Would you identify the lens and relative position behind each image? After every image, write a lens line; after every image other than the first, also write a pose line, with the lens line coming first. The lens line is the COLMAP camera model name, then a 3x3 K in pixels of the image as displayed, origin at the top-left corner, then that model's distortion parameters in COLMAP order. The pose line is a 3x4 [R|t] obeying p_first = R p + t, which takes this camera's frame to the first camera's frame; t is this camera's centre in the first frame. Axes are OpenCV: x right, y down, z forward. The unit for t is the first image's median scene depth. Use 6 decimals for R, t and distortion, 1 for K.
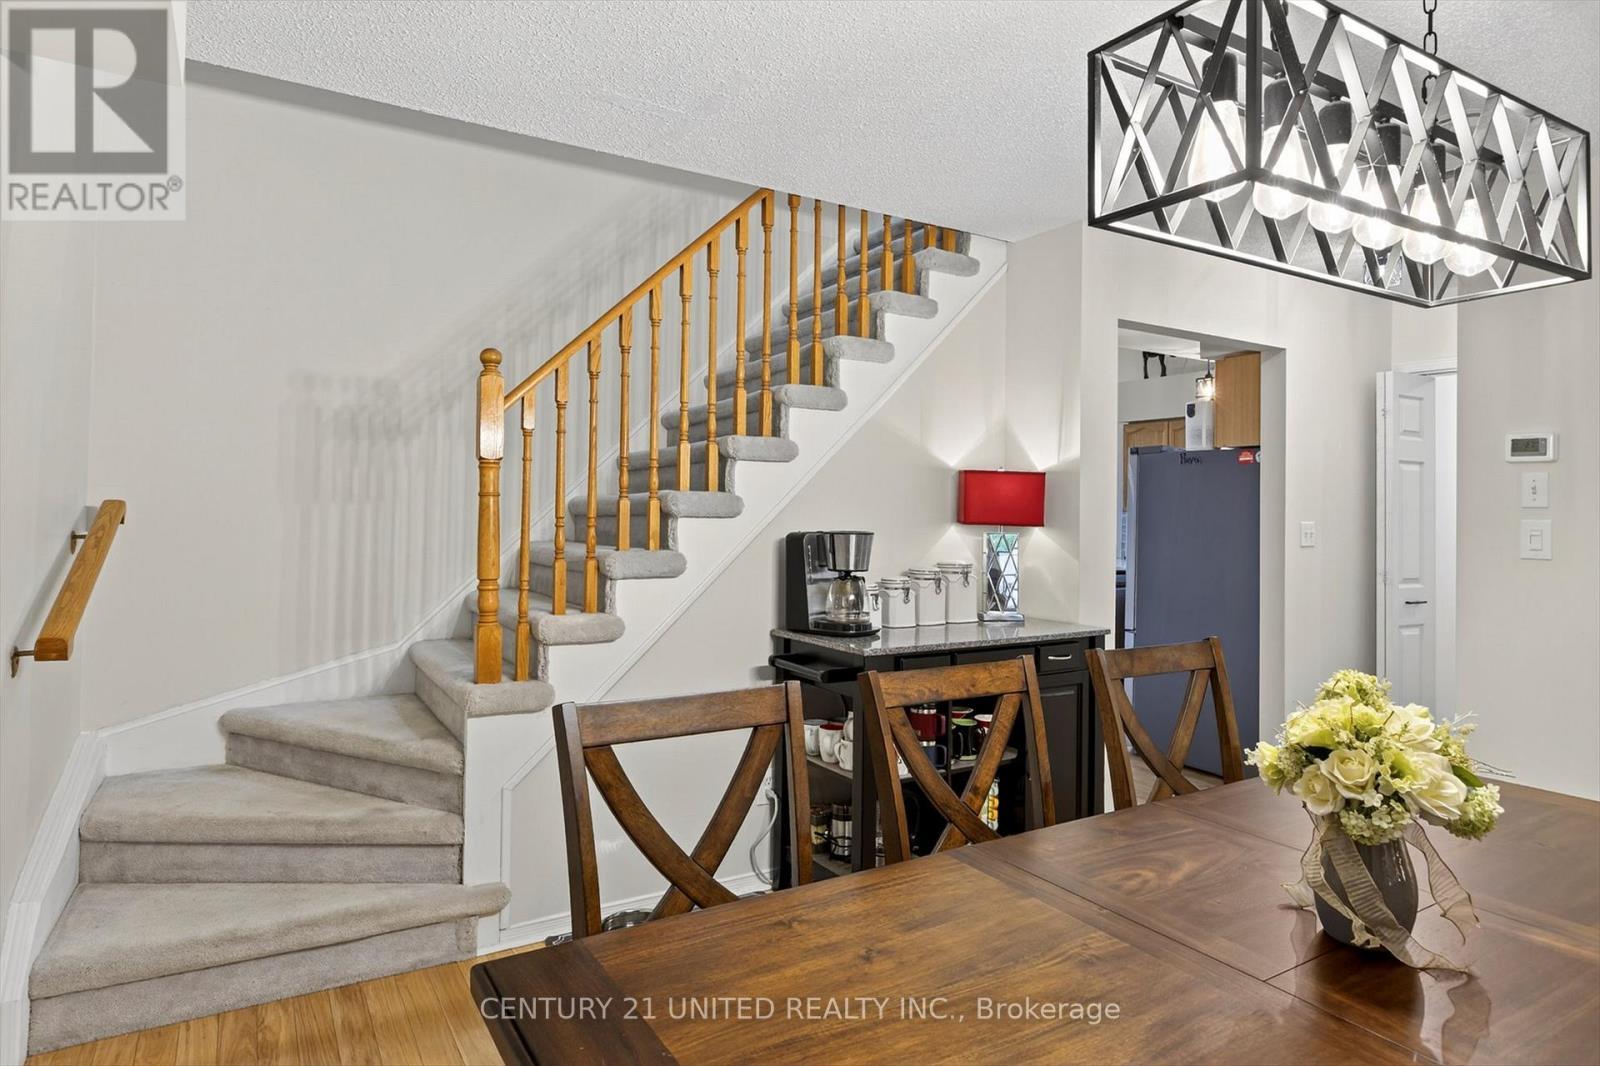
lens RADIAL K [[906.9, 0, 764.3], [0, 906.9, 499.8], [0, 0, 1]] dist [-0.011502, 0.003627]
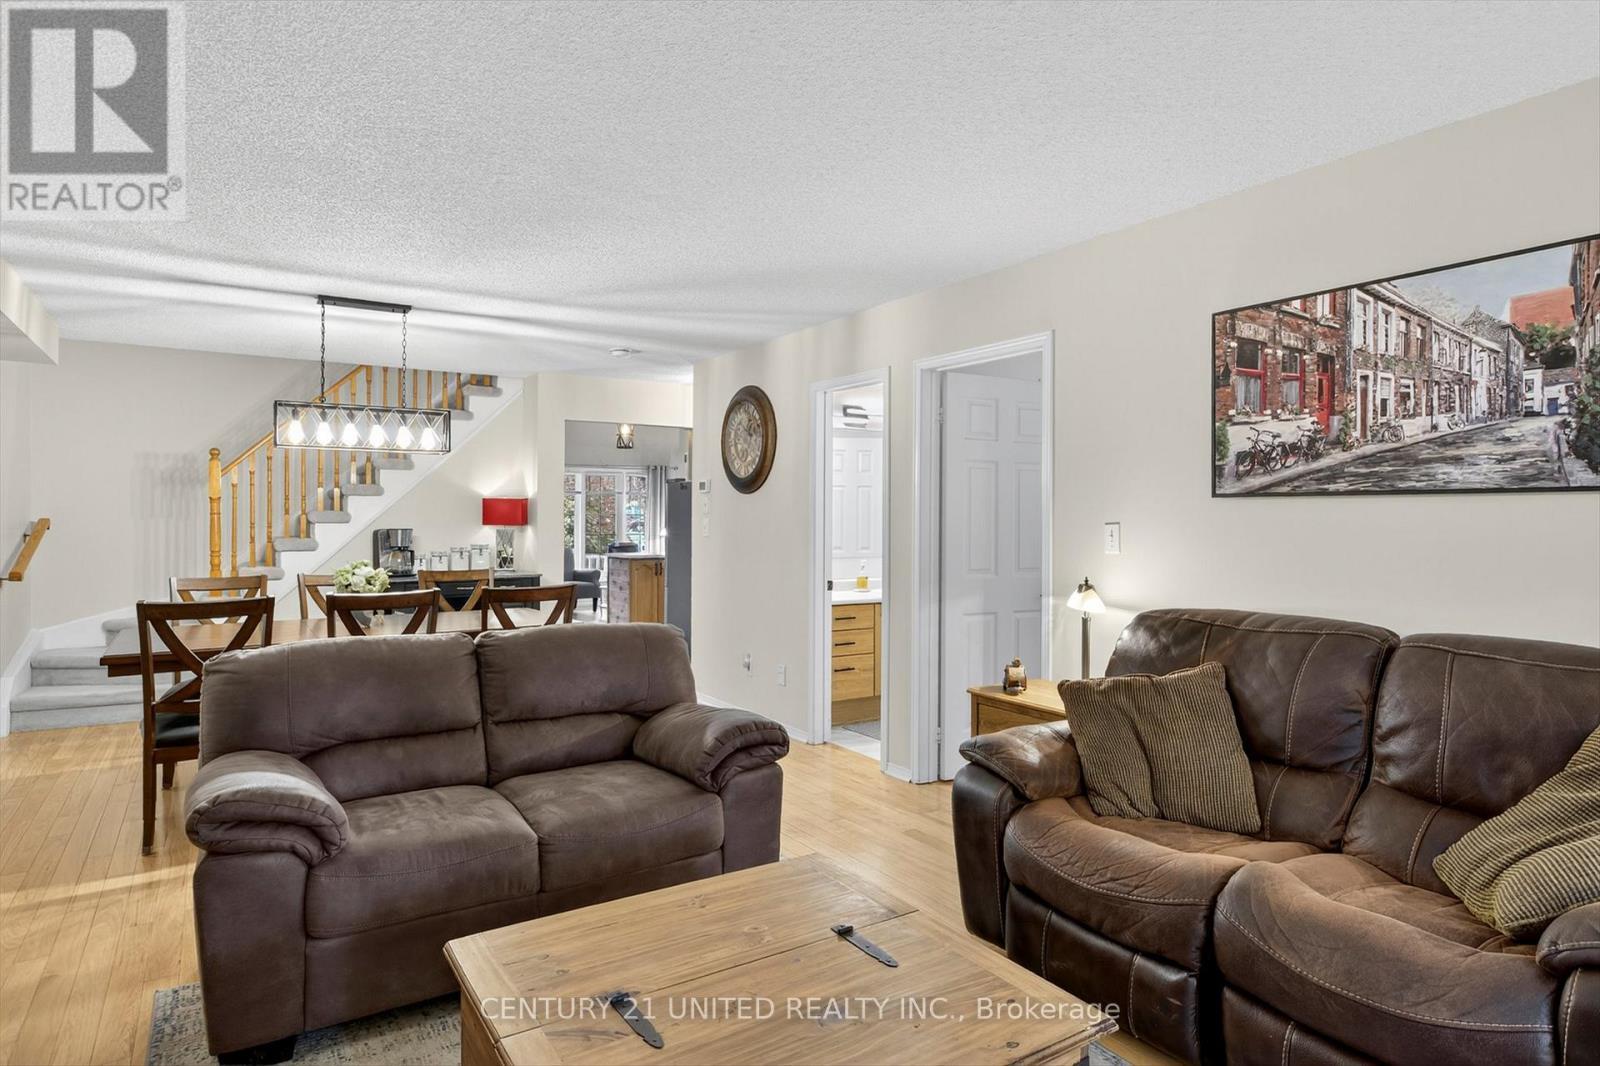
lens RADIAL K [[906.9, 0, 794.5], [0, 906.9, 528.8], [0, 0, 1]] dist [-0.011502, 0.003627]
pose [[0.998888, -0.012676, 0.045407, 0.772856], [0.011501, 0.999594, 0.026057, -0.008150], [-0.045719, -0.025506, 0.998629, -0.978392]]
